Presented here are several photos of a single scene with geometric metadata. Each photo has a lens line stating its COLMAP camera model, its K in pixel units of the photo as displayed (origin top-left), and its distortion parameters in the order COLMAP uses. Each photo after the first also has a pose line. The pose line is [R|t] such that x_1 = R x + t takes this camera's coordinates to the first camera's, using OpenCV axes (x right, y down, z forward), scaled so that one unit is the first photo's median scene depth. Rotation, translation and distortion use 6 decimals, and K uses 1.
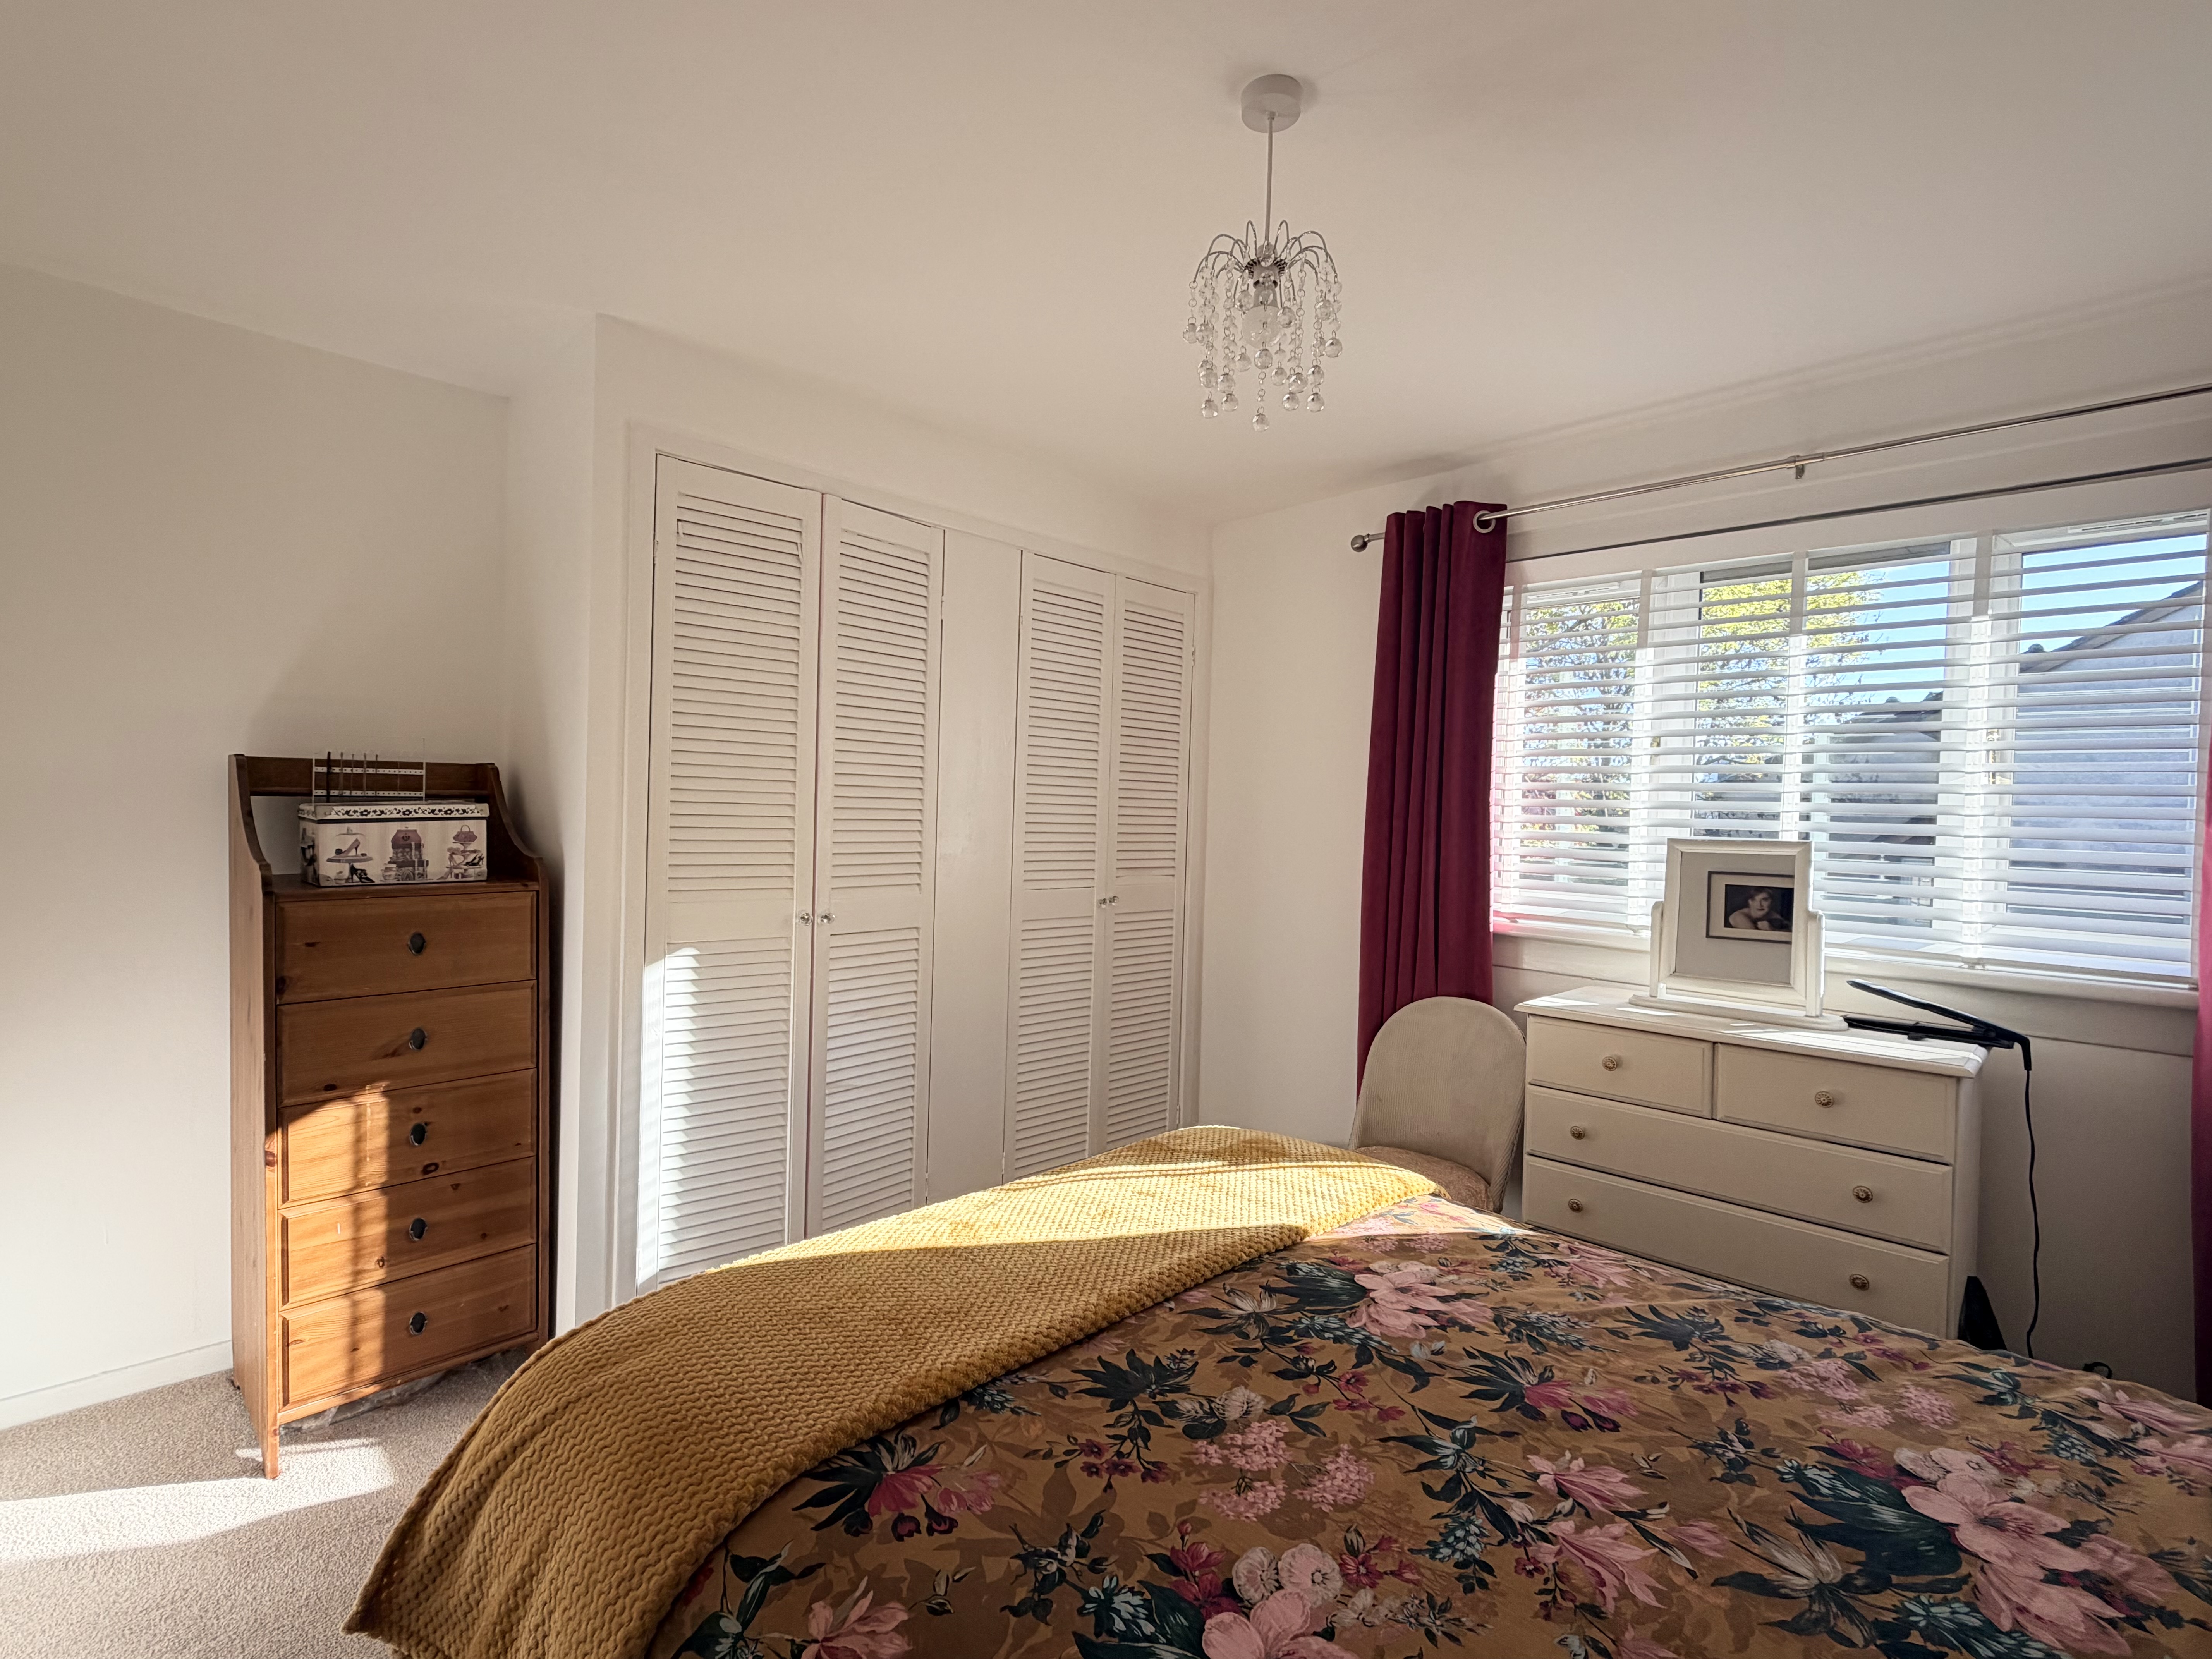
lens RADIAL K [[1041.3, 0, 1098.6], [0, 1041.3, 827.8], [0, 0, 1]] dist [-0.000774, -0.000337]
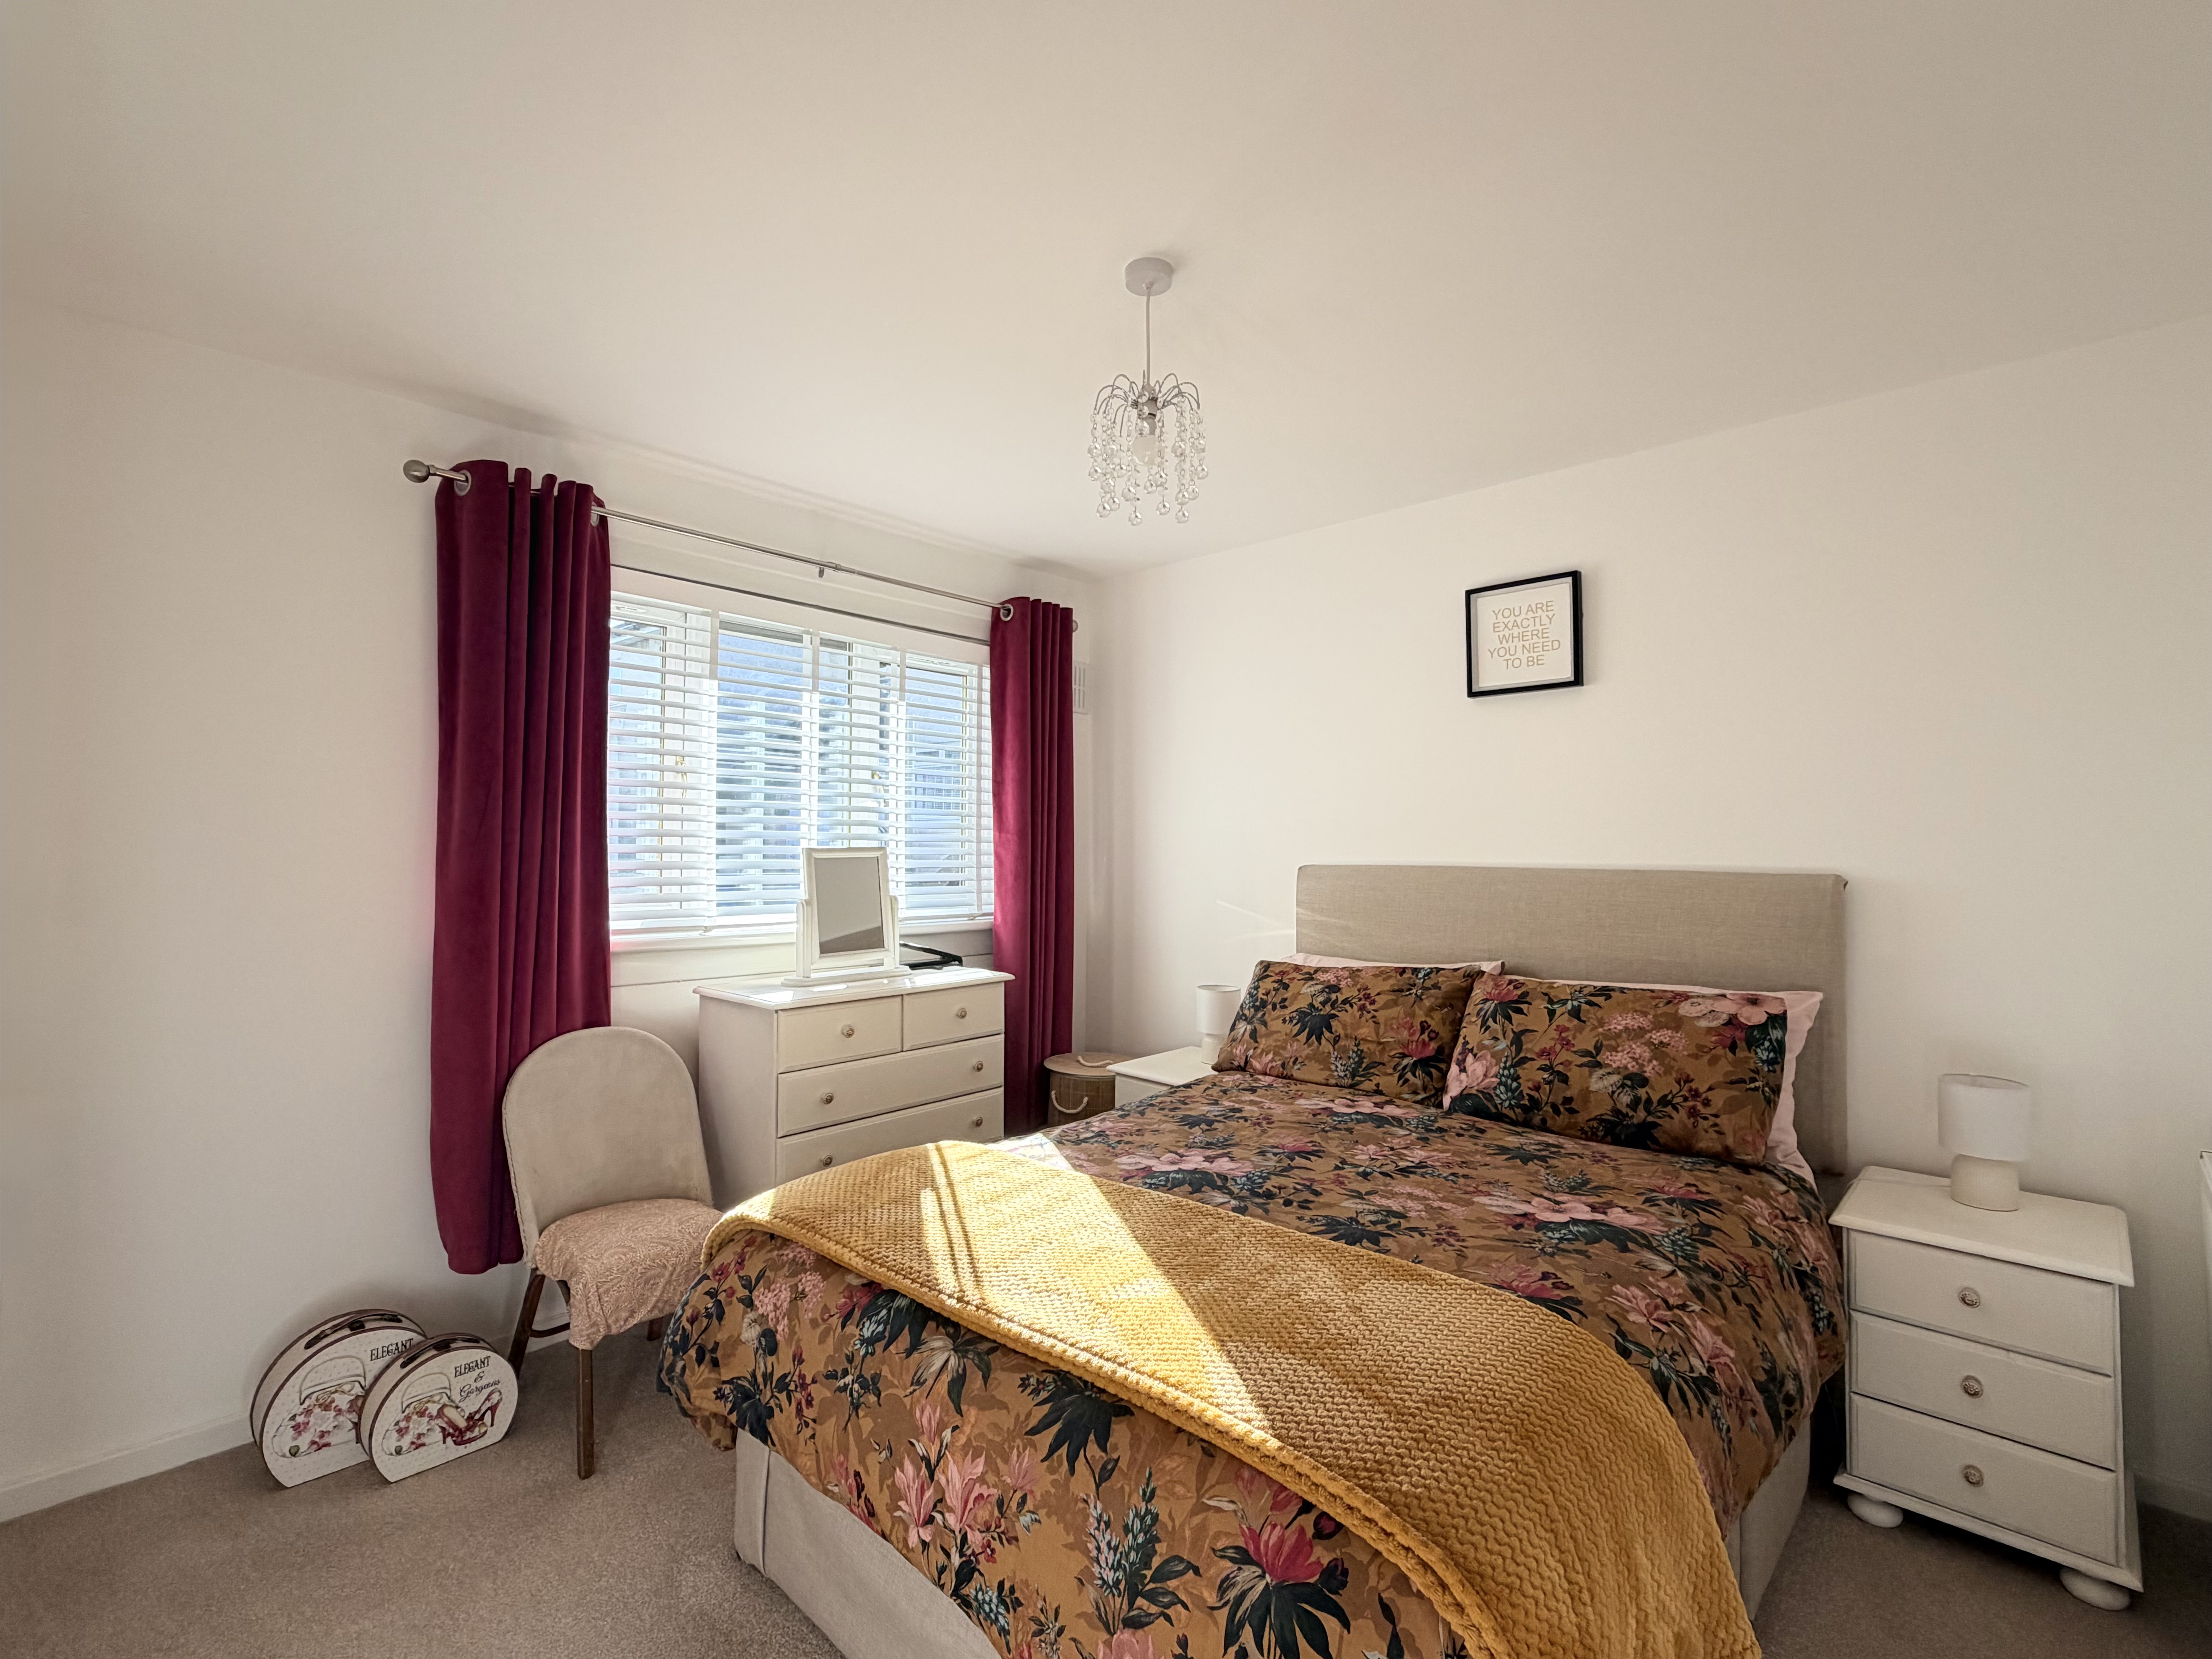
lens RADIAL K [[1041.3, 0, 1098.6], [0, 1041.3, 827.8], [0, 0, 1]] dist [-0.000774, -0.000337]
pose [[-0.030107, -0.011882, 0.999476, -1.471195], [0.008451, 0.999891, 0.012142, -0.054078], [-0.999511, 0.008812, -0.030003, 1.462683]]
